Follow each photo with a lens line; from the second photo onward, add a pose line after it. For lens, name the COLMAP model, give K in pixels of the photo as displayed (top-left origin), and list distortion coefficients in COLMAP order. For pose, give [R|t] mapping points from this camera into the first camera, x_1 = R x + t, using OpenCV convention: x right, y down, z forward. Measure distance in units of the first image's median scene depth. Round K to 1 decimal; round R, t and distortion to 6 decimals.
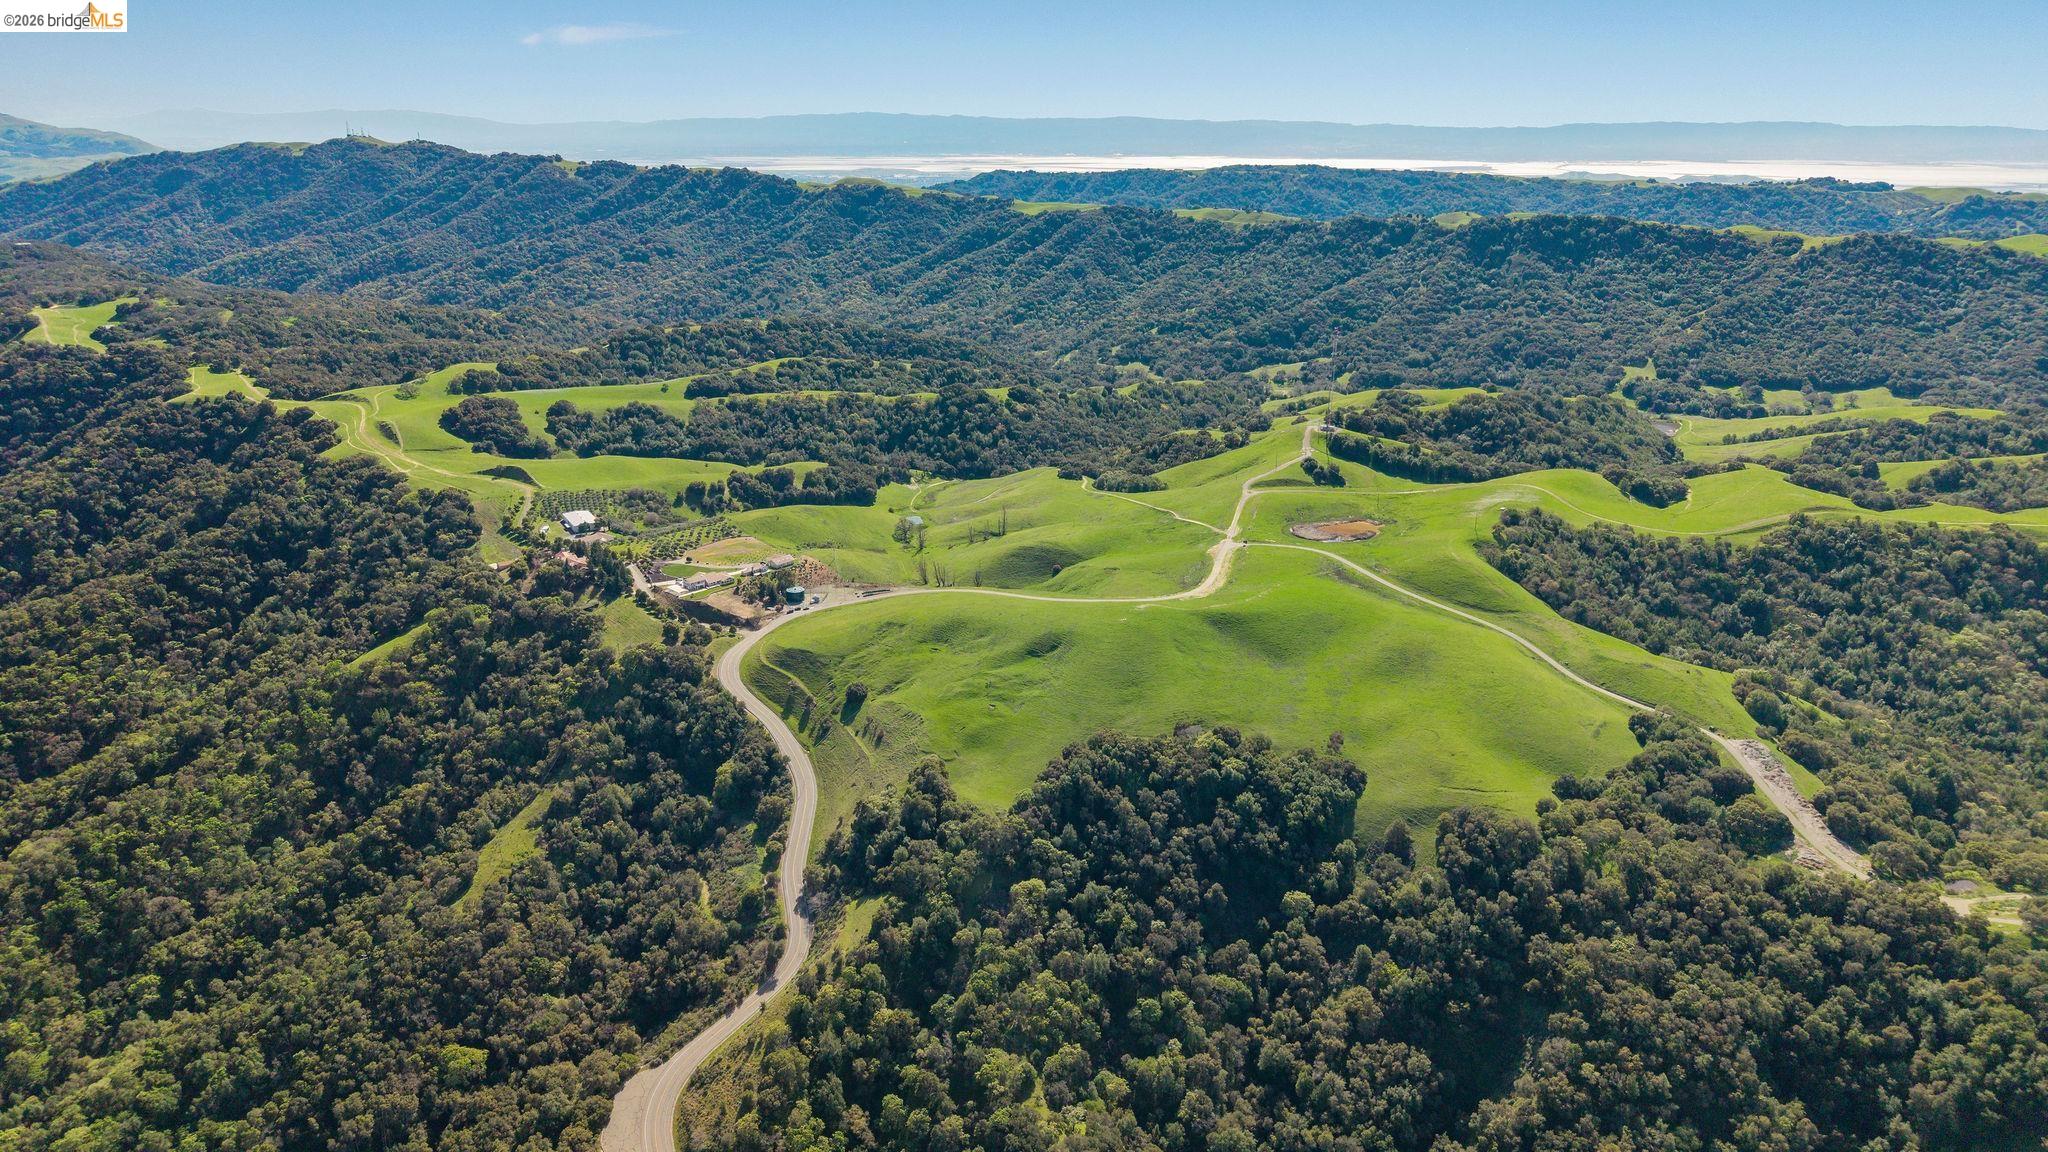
lens RADIAL K [[1354.2, 0, 1035.1], [0, 1354.2, 589.0], [0, 0, 1]] dist [0.038970, -0.046265]
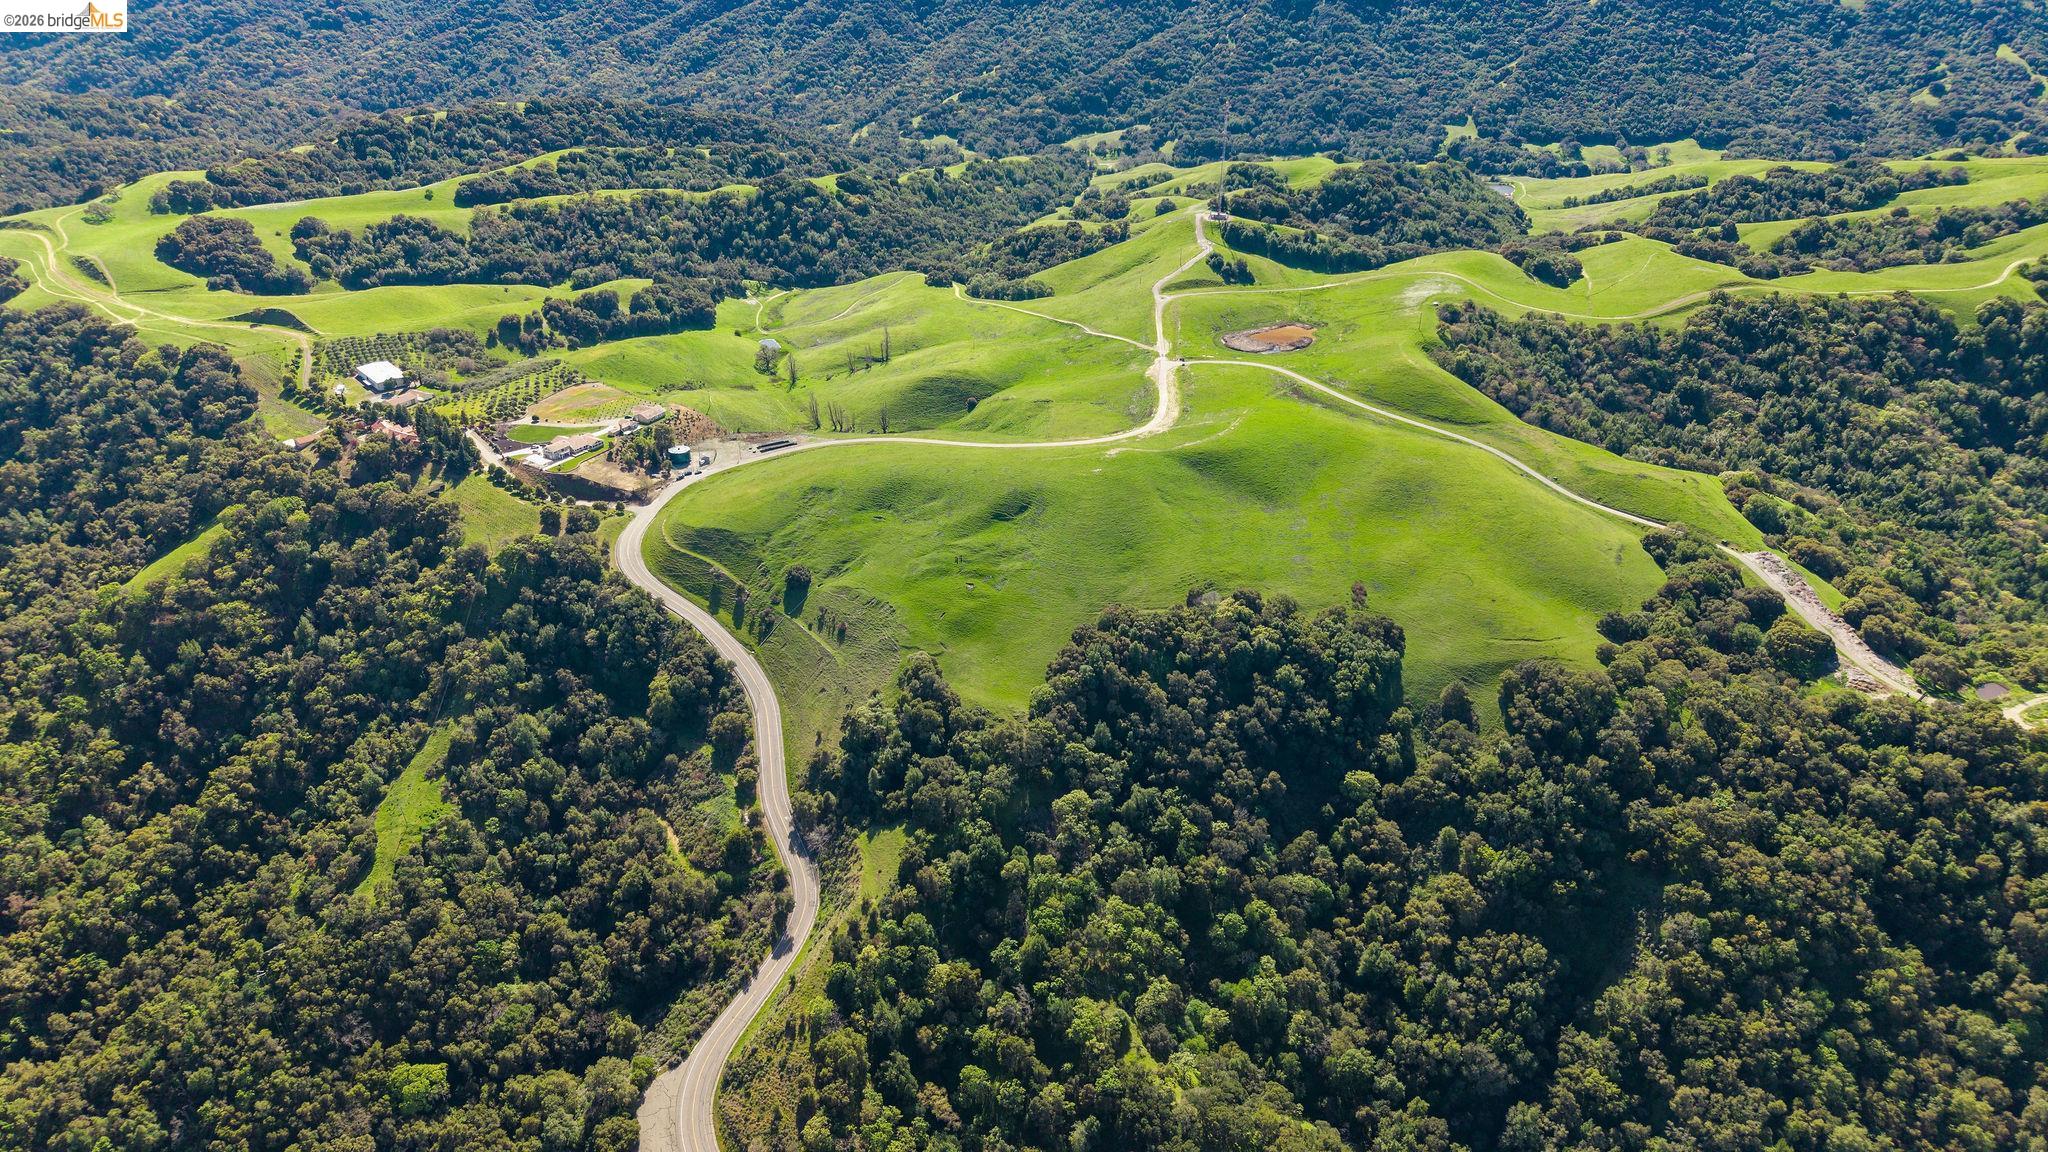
lens RADIAL K [[1354.2, 0, 1032.9], [0, 1354.2, 577.2], [0, 0, 1]] dist [0.038970, -0.046265]
pose [[0.981068, -0.090499, 0.171216, -0.142847], [0.062191, 0.984495, 0.164018, -0.059252], [-0.183404, -0.150265, 0.971485, 0.146604]]
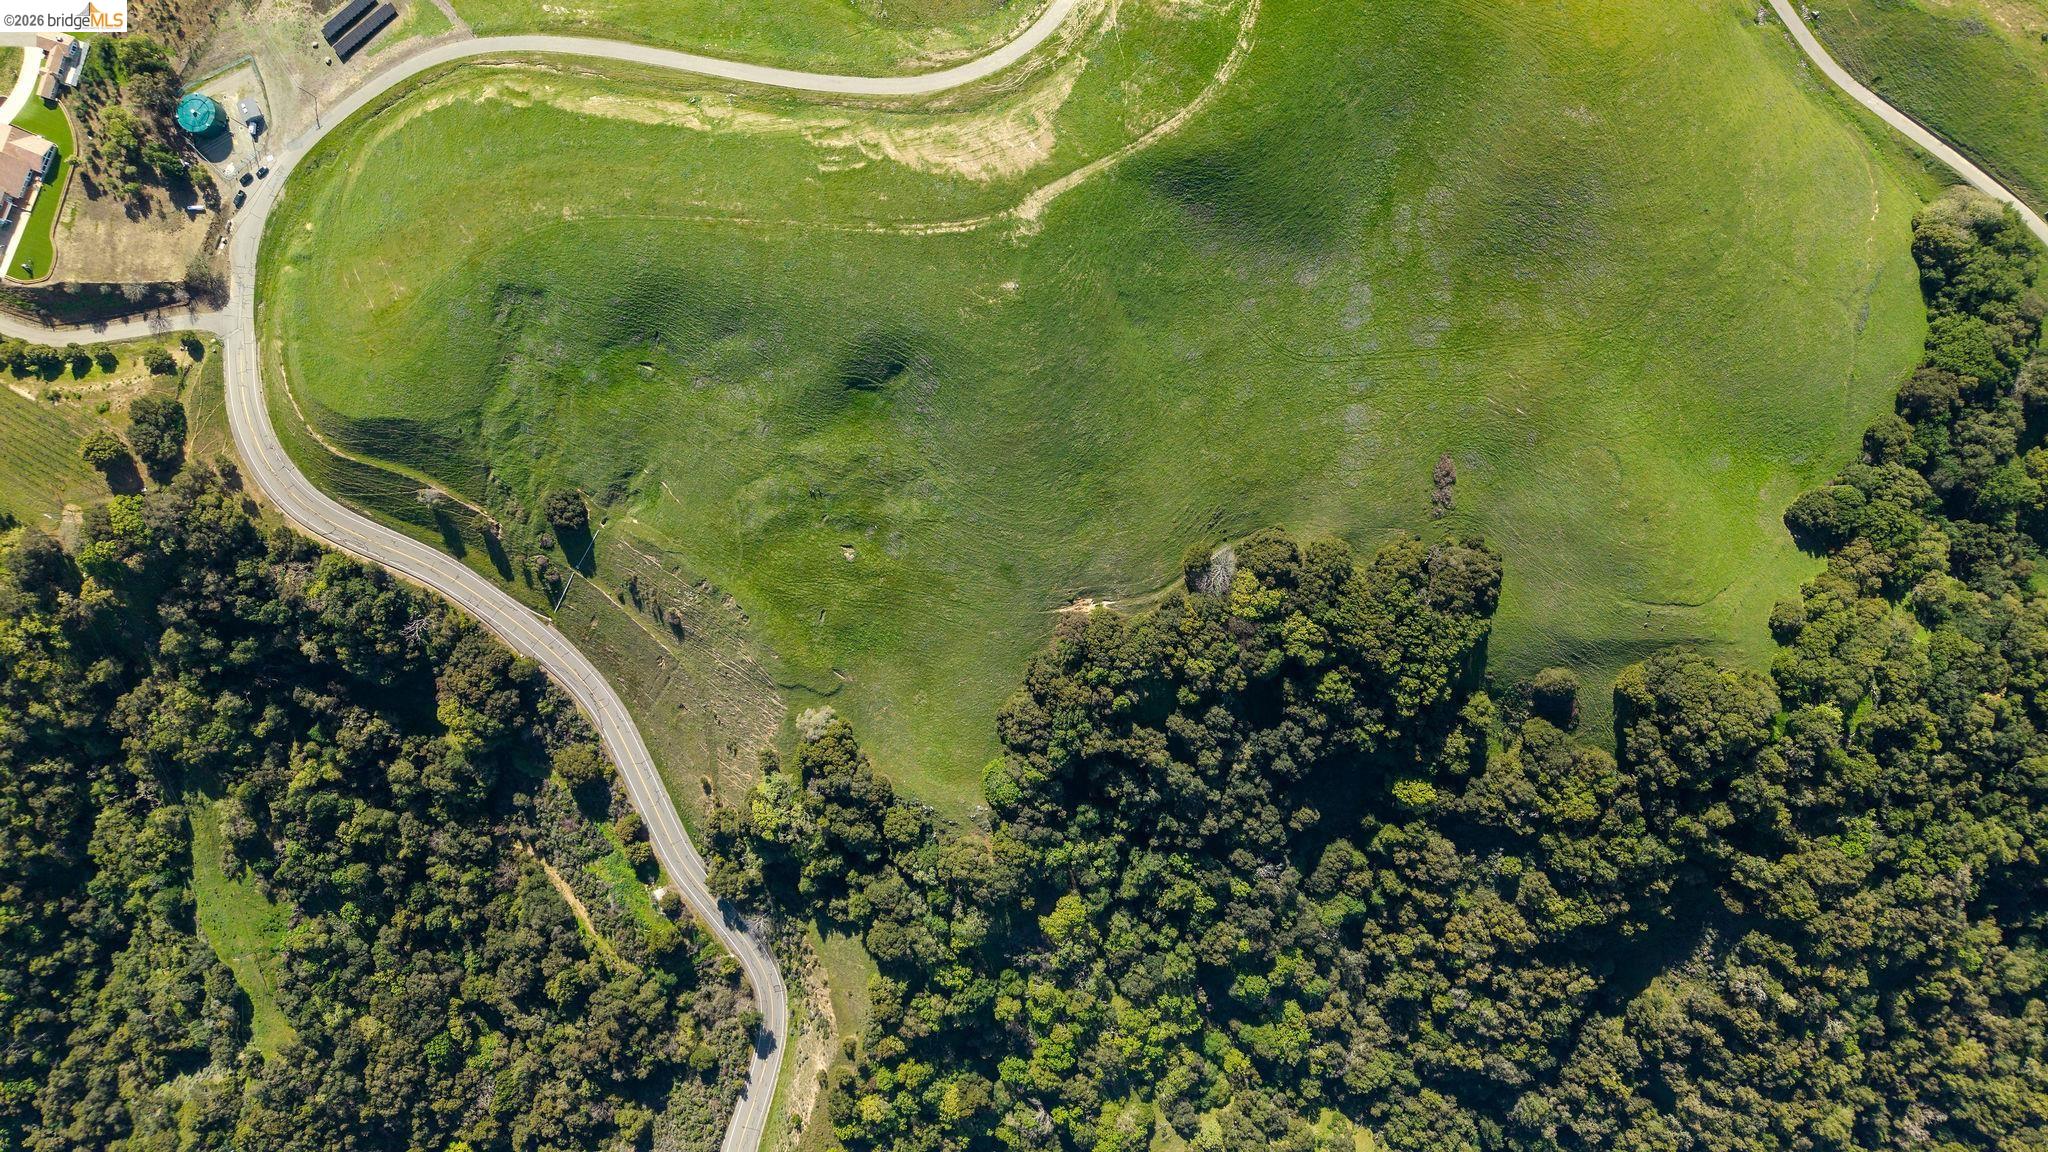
lens RADIAL K [[1354.2, 0, 1020.4], [0, 1354.2, 583.7], [0, 0, 1]] dist [0.038970, -0.046265]
pose [[0.935024, -0.354469, -0.008977, 0.036513], [0.127870, 0.313469, 0.940950, -0.437753], [-0.330724, -0.880959, 0.338427, 0.784359]]
